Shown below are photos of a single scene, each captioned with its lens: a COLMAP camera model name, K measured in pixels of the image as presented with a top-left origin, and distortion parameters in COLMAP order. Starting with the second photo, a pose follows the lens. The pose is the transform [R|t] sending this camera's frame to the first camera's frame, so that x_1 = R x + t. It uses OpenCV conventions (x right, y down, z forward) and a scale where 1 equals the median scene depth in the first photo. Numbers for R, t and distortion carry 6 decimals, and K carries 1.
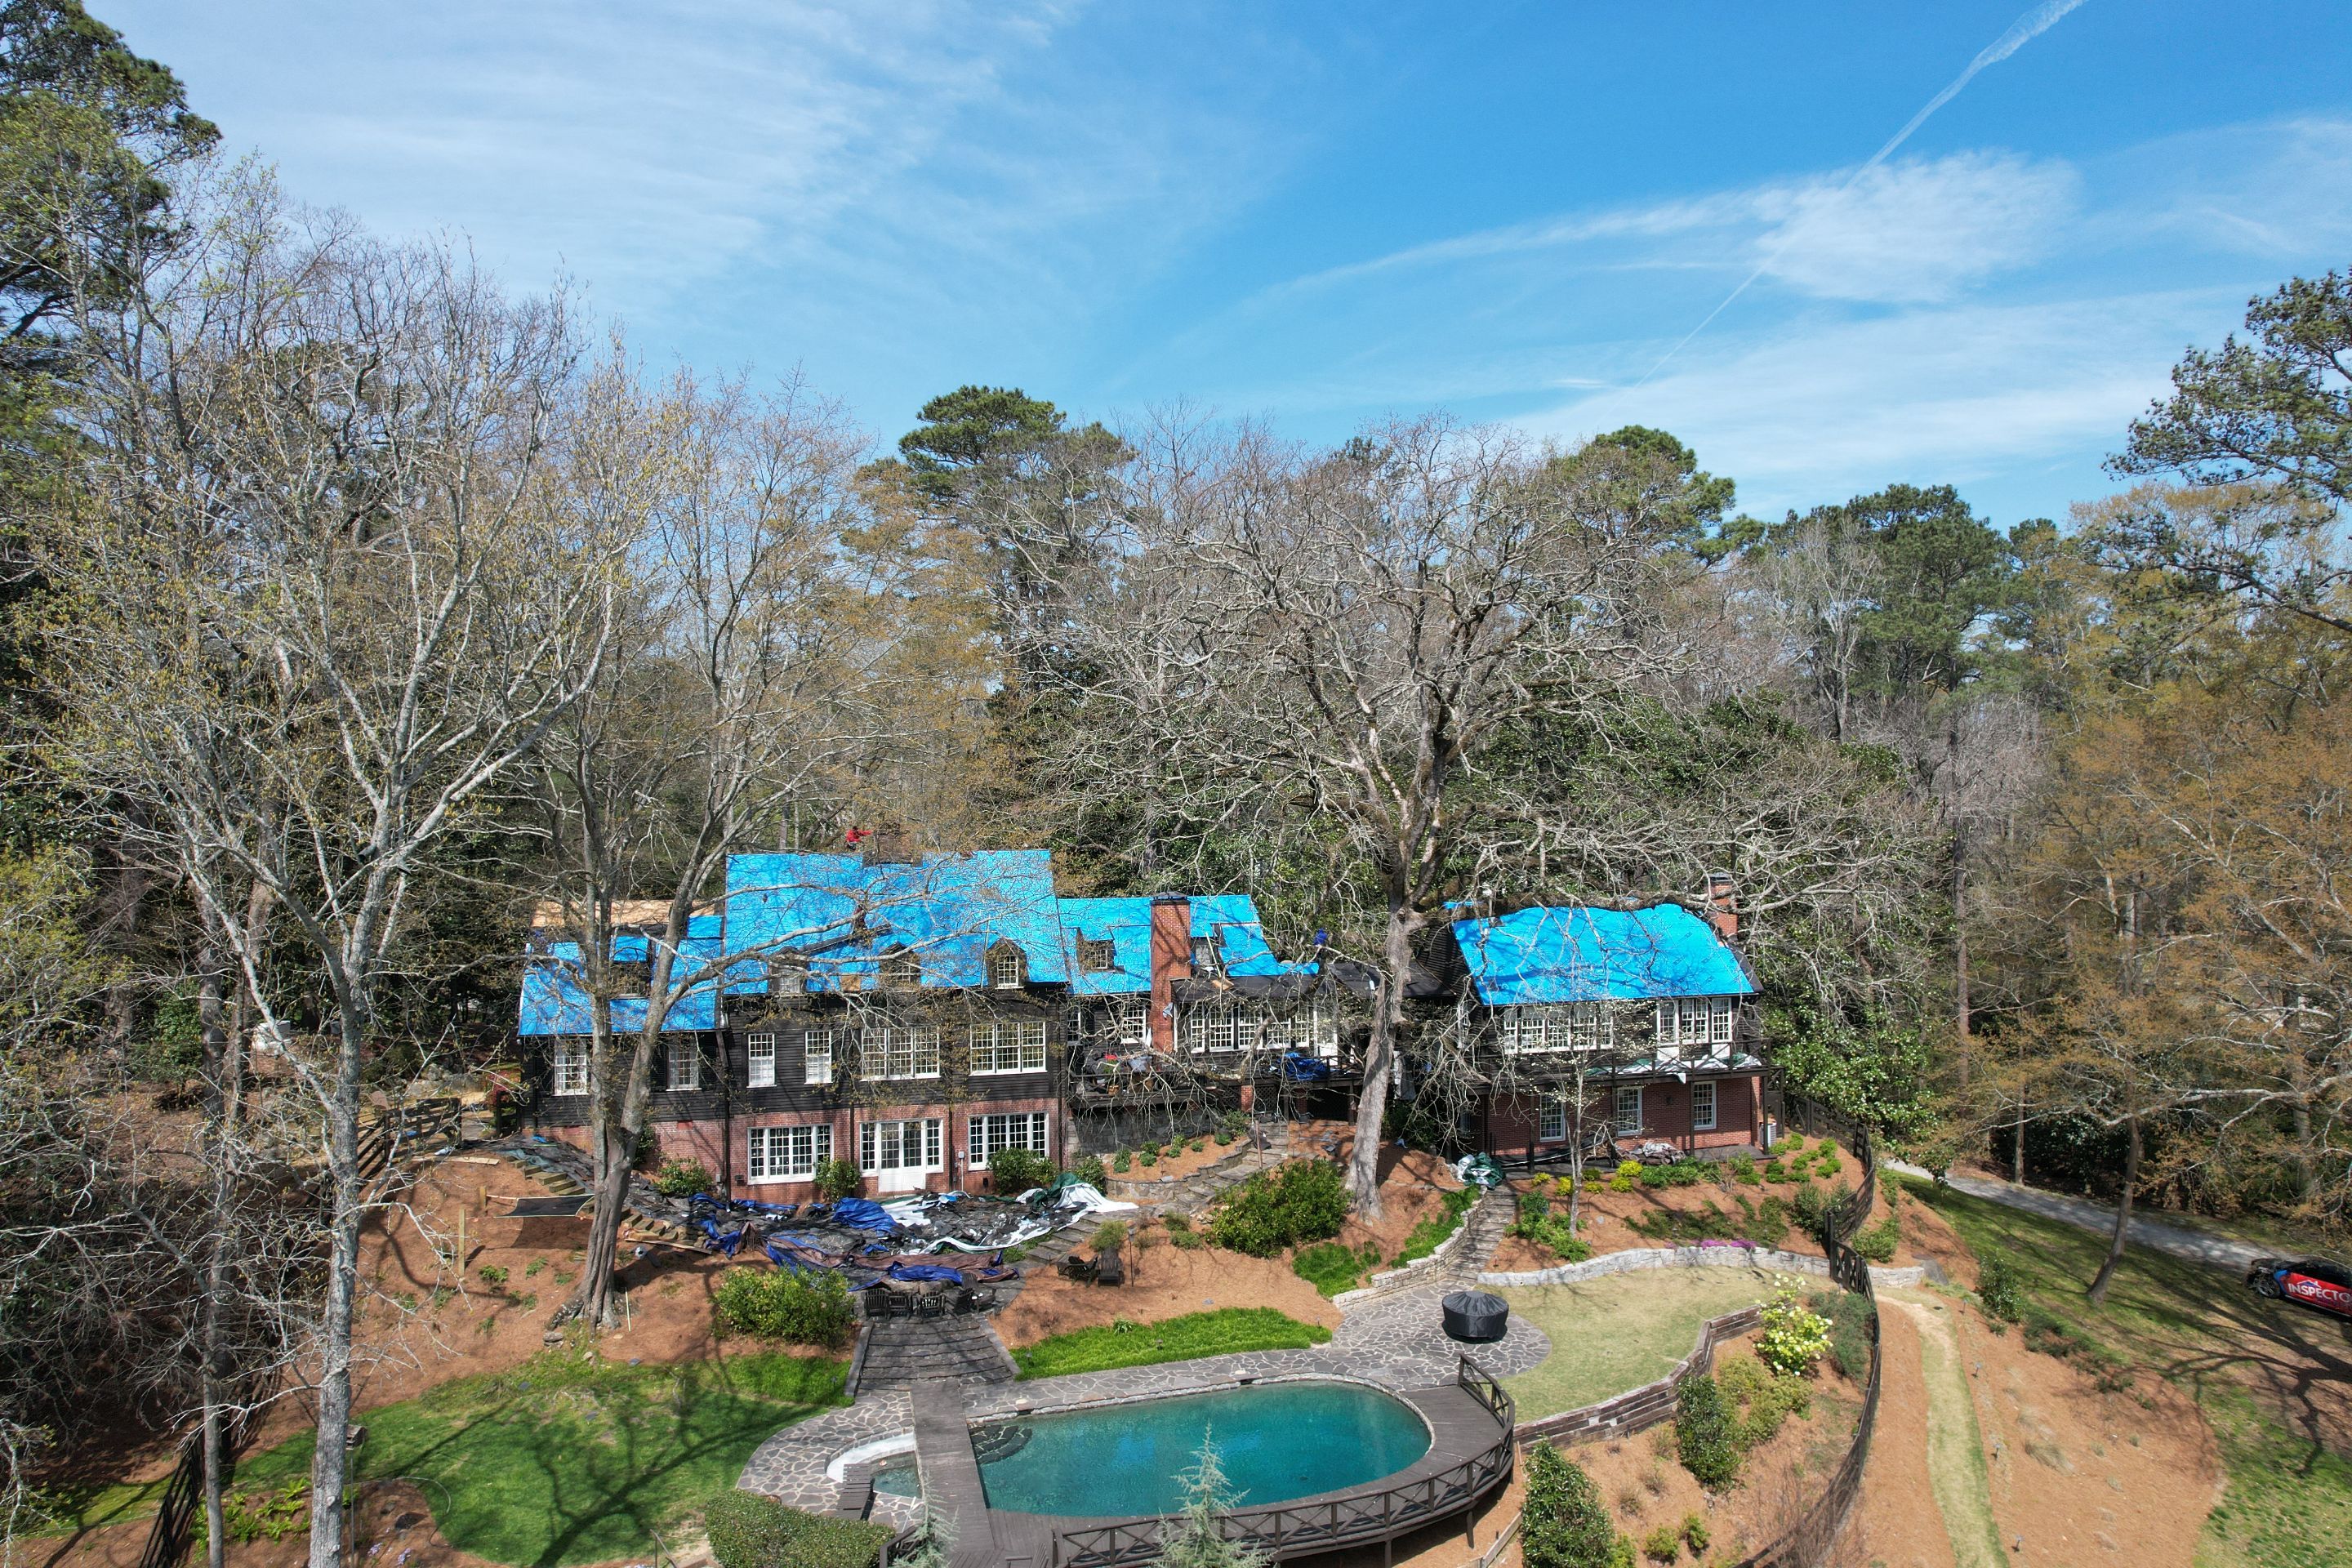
lens RADIAL K [[1504.3, 0, 1177.5], [0, 1504.3, 782.9], [0, 0, 1]] dist [-0.070488, 0.056378]
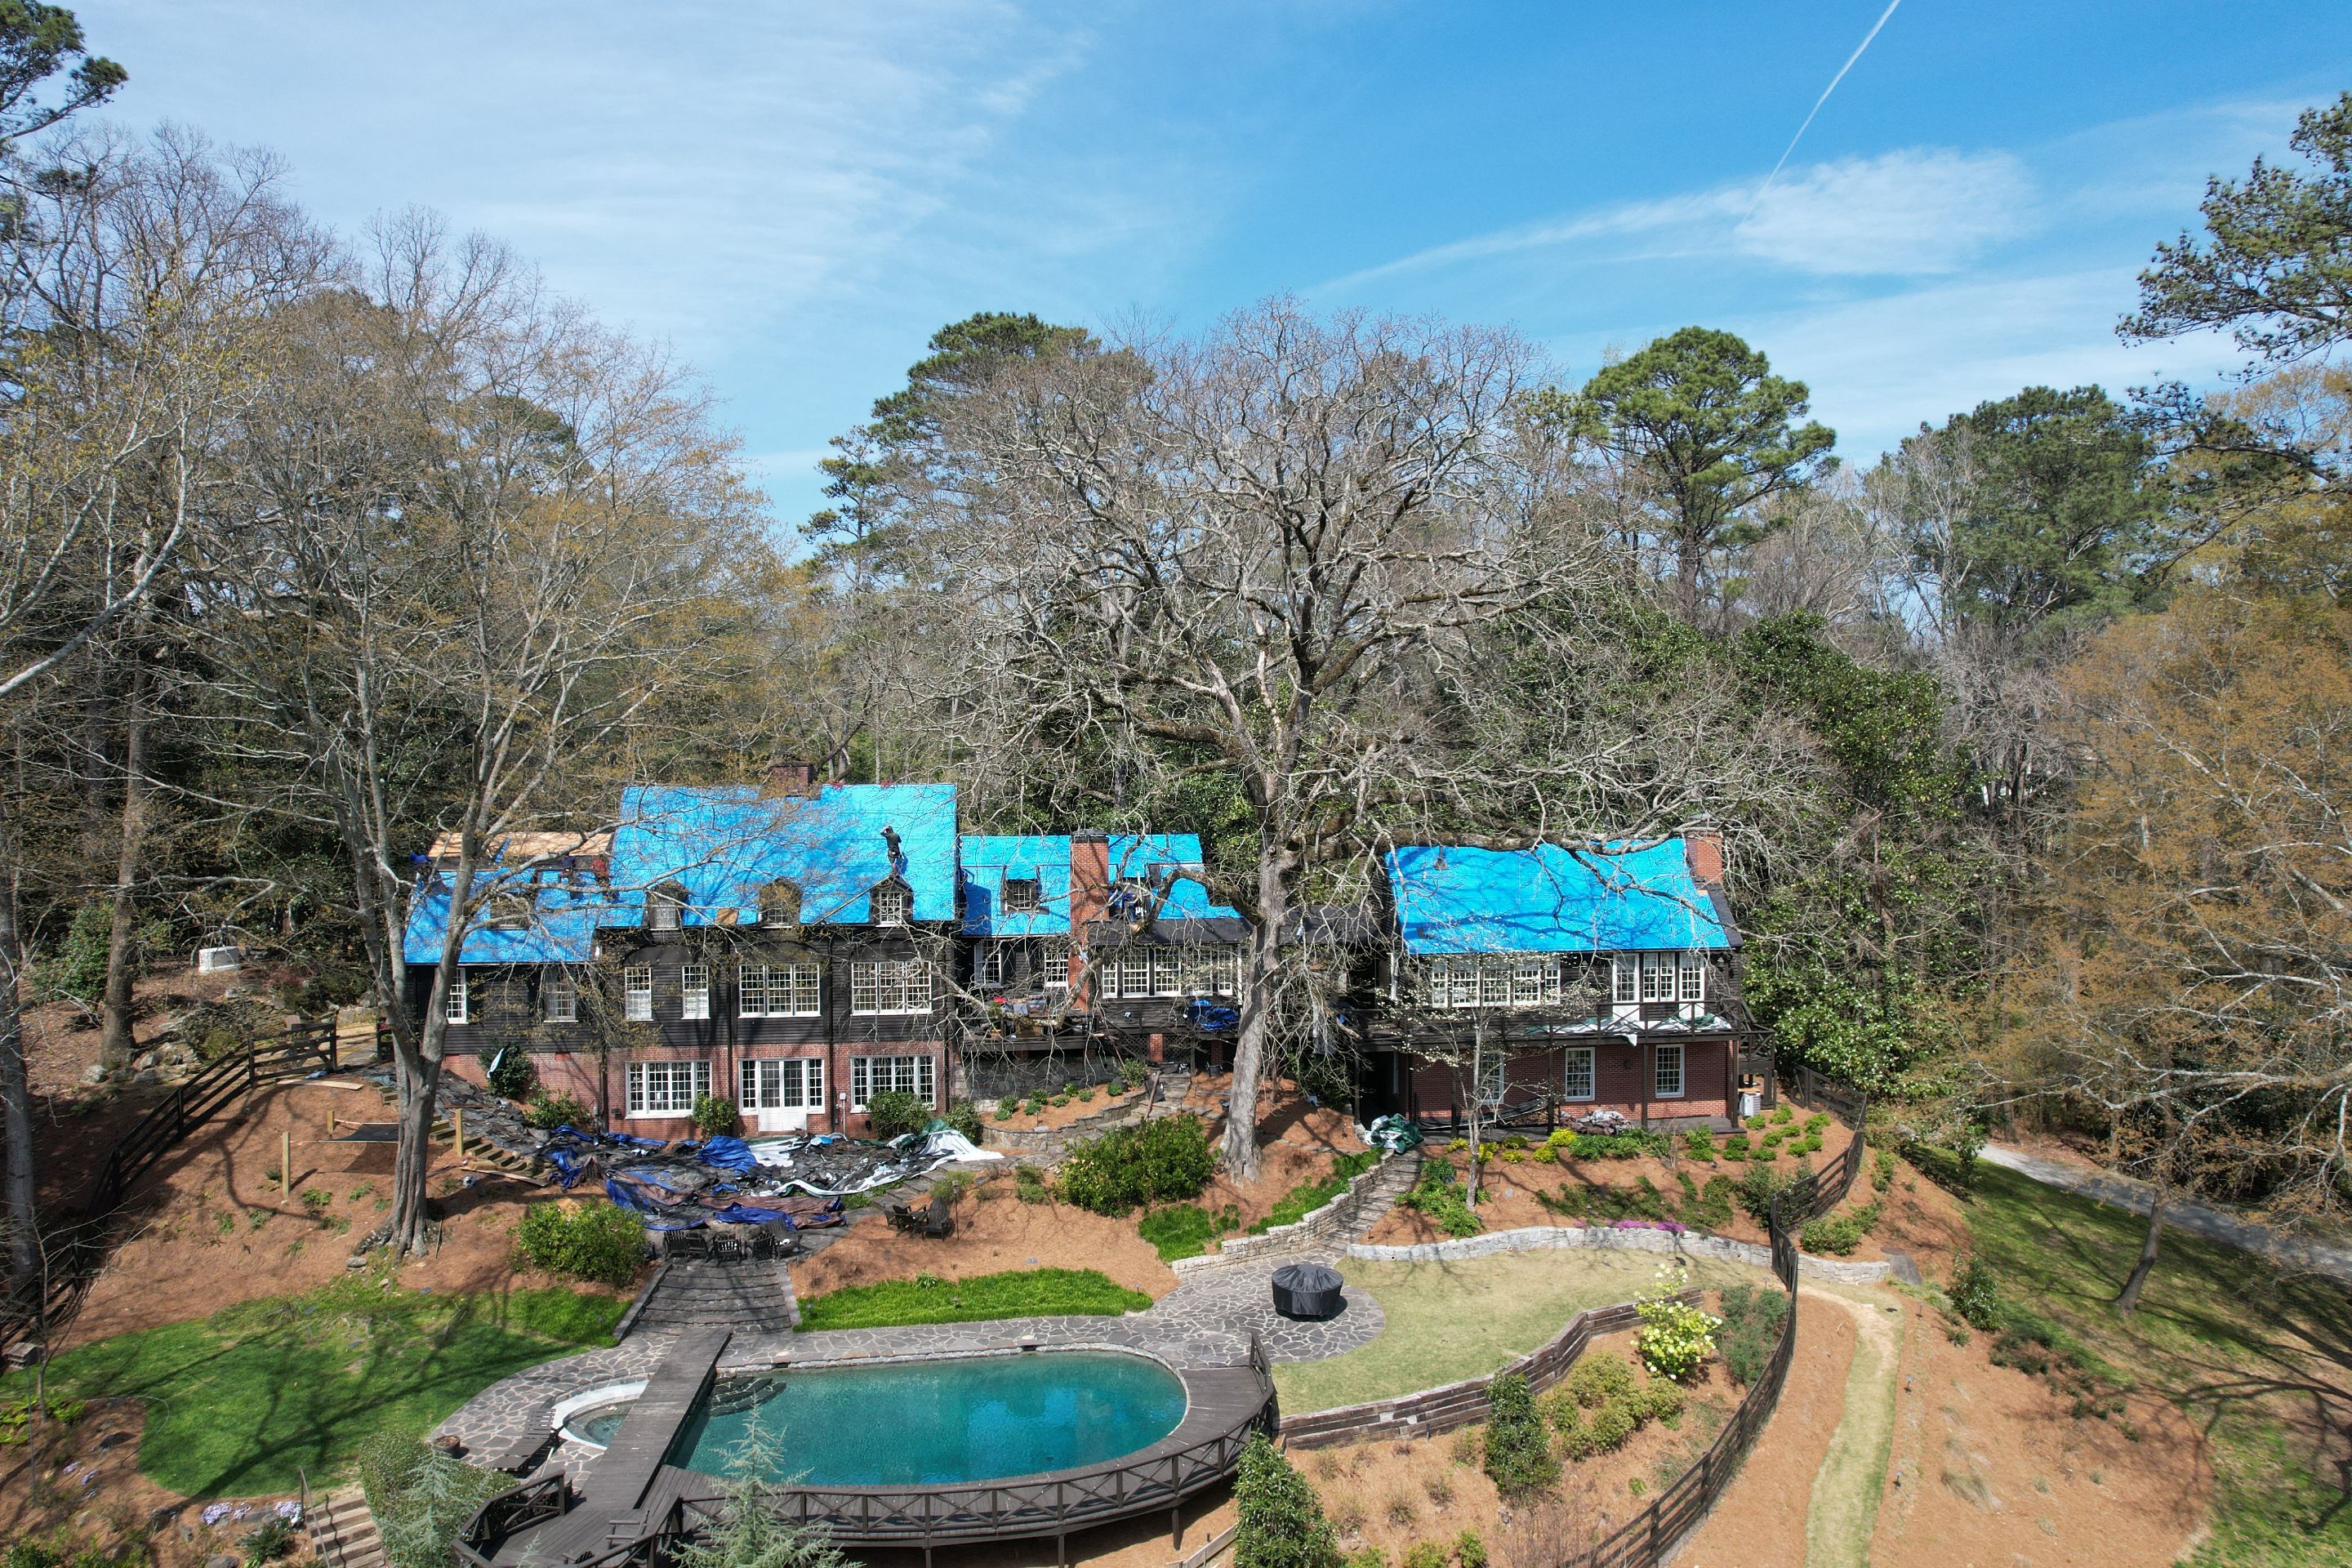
lens RADIAL K [[1504.3, 0, 1177.3], [0, 1504.3, 781.8], [0, 0, 1]] dist [-0.070488, 0.056378]
pose [[0.989526, 0.003647, -0.144308, 0.221045], [0.001050, 0.999473, 0.032458, 0.014343], [0.144350, -0.032270, 0.989000, 0.083604]]
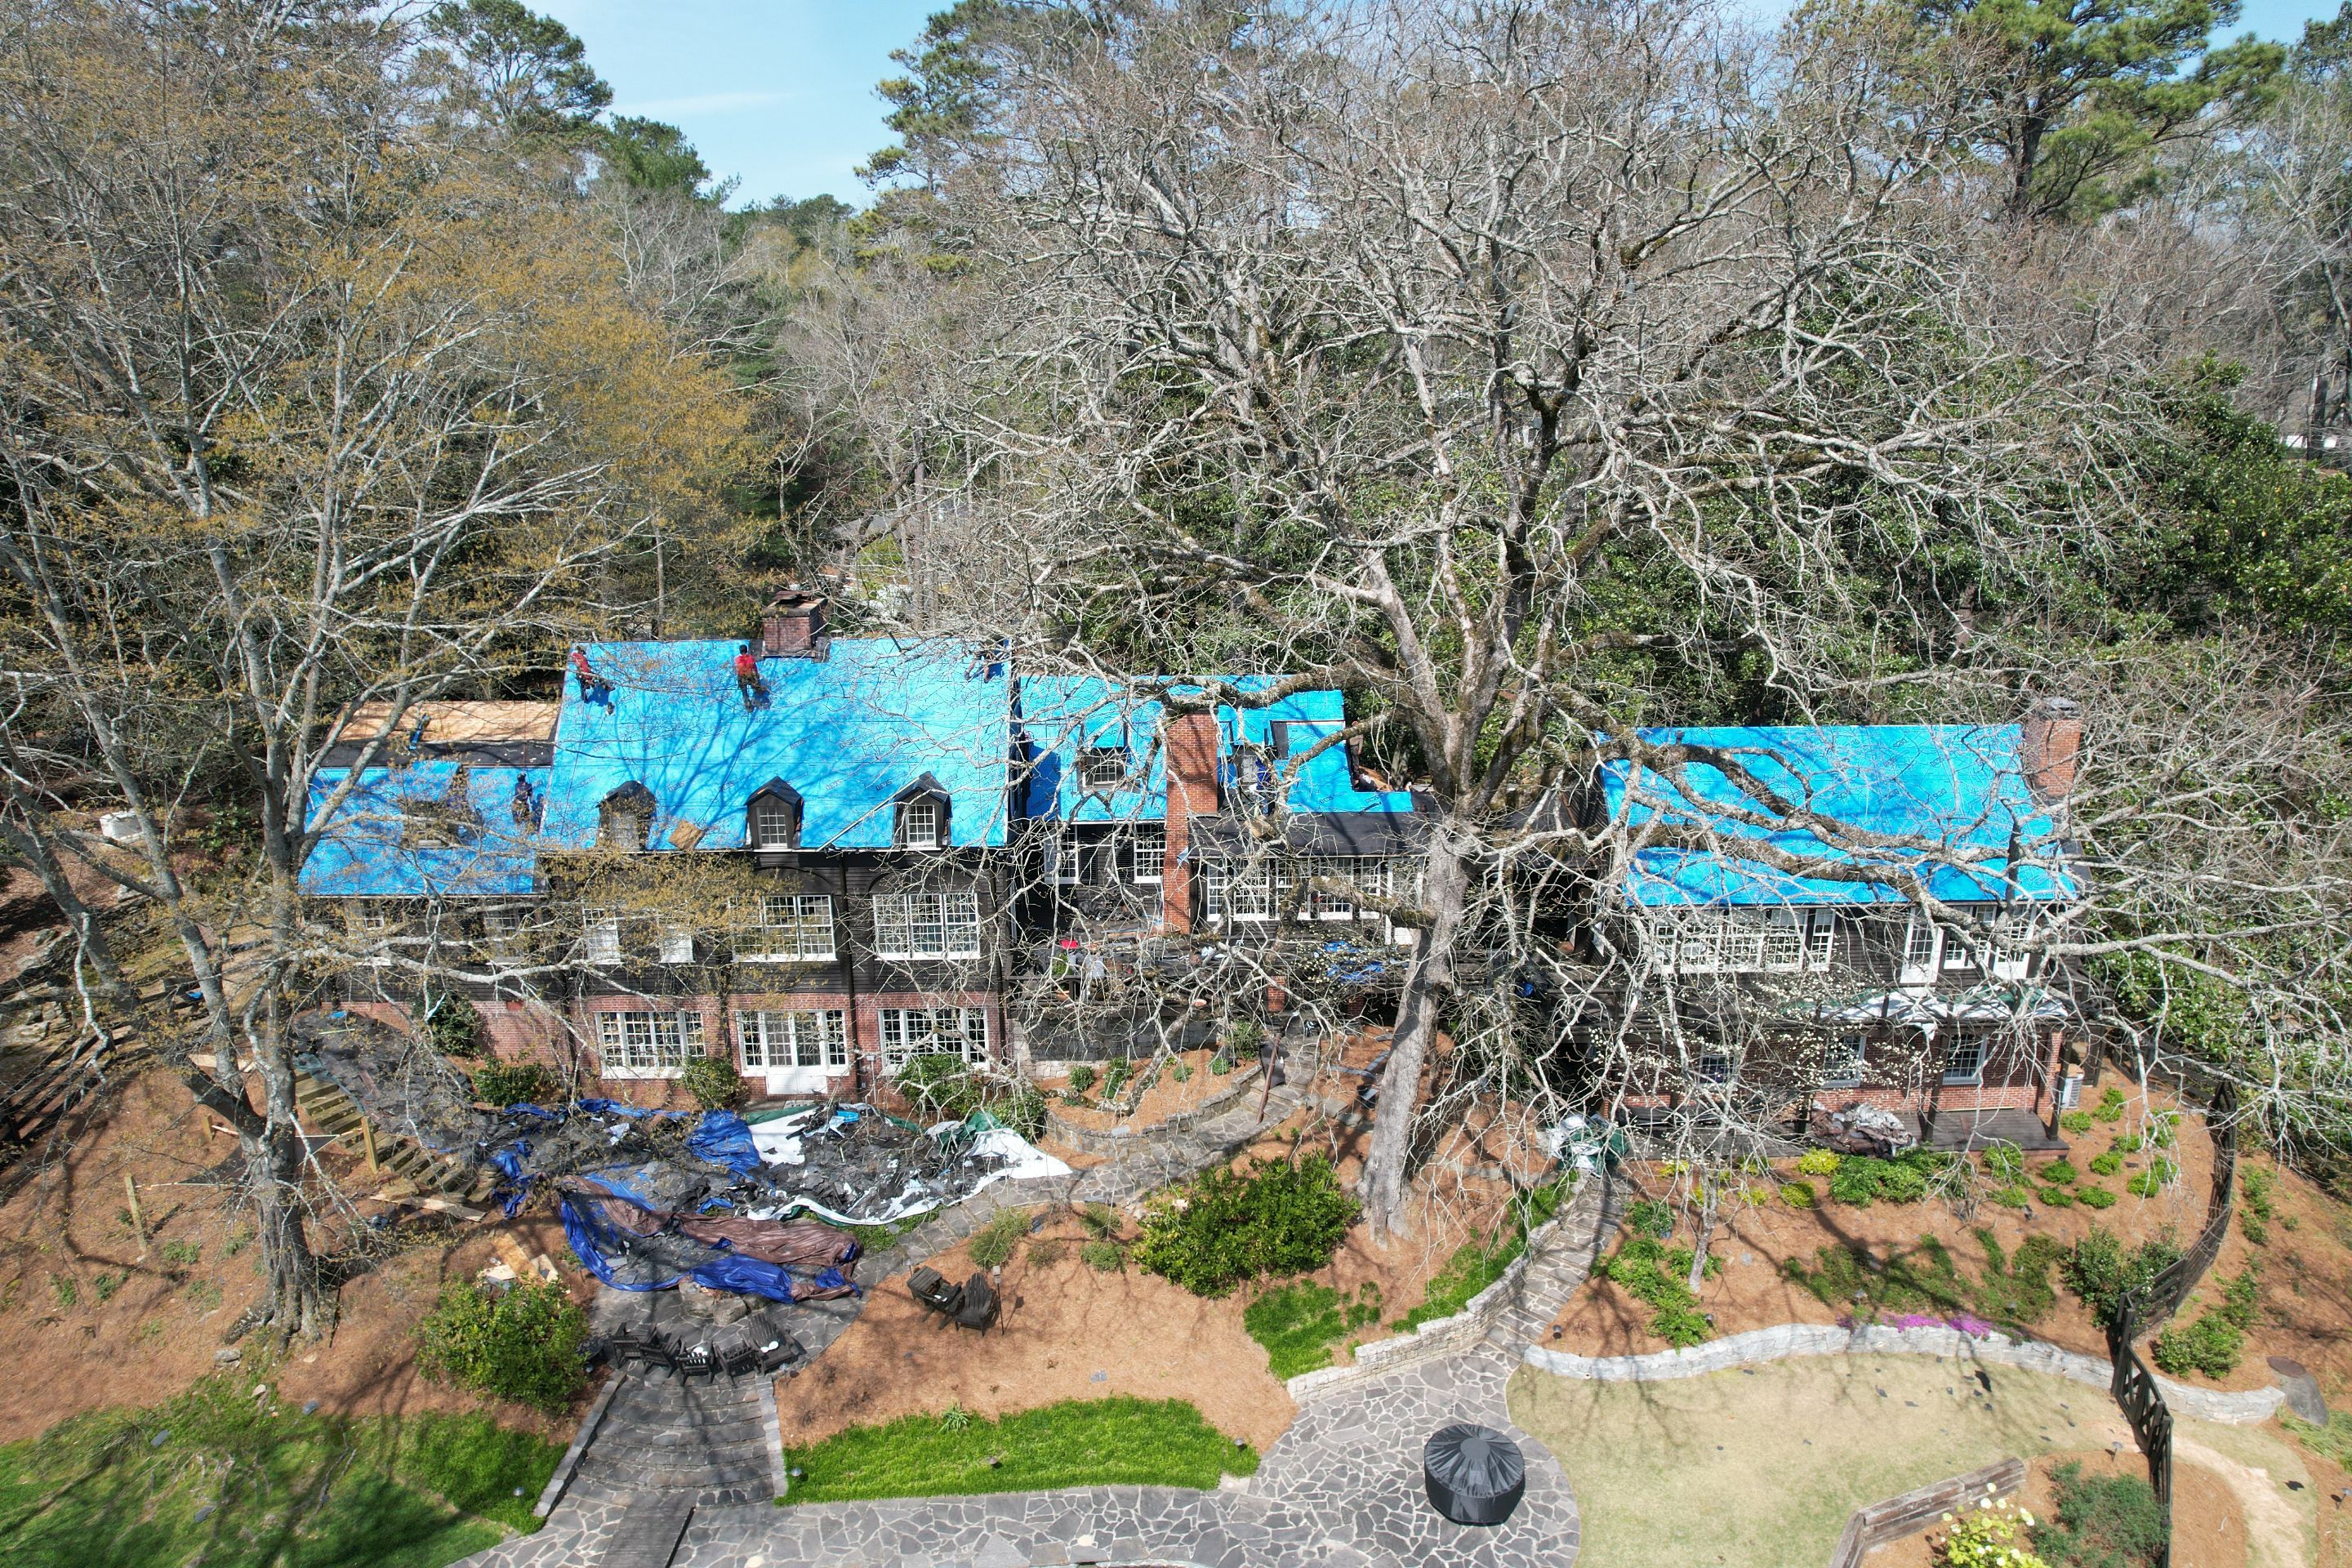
lens RADIAL K [[1504.3, 0, 1179.6], [0, 1504.3, 782.5], [0, 0, 1]] dist [-0.070488, 0.056378]
pose [[0.973379, 0.067422, -0.219061, 0.172597], [0.001142, 0.954318, 0.298792, -0.114794], [0.229199, -0.291088, 0.928836, 0.395321]]
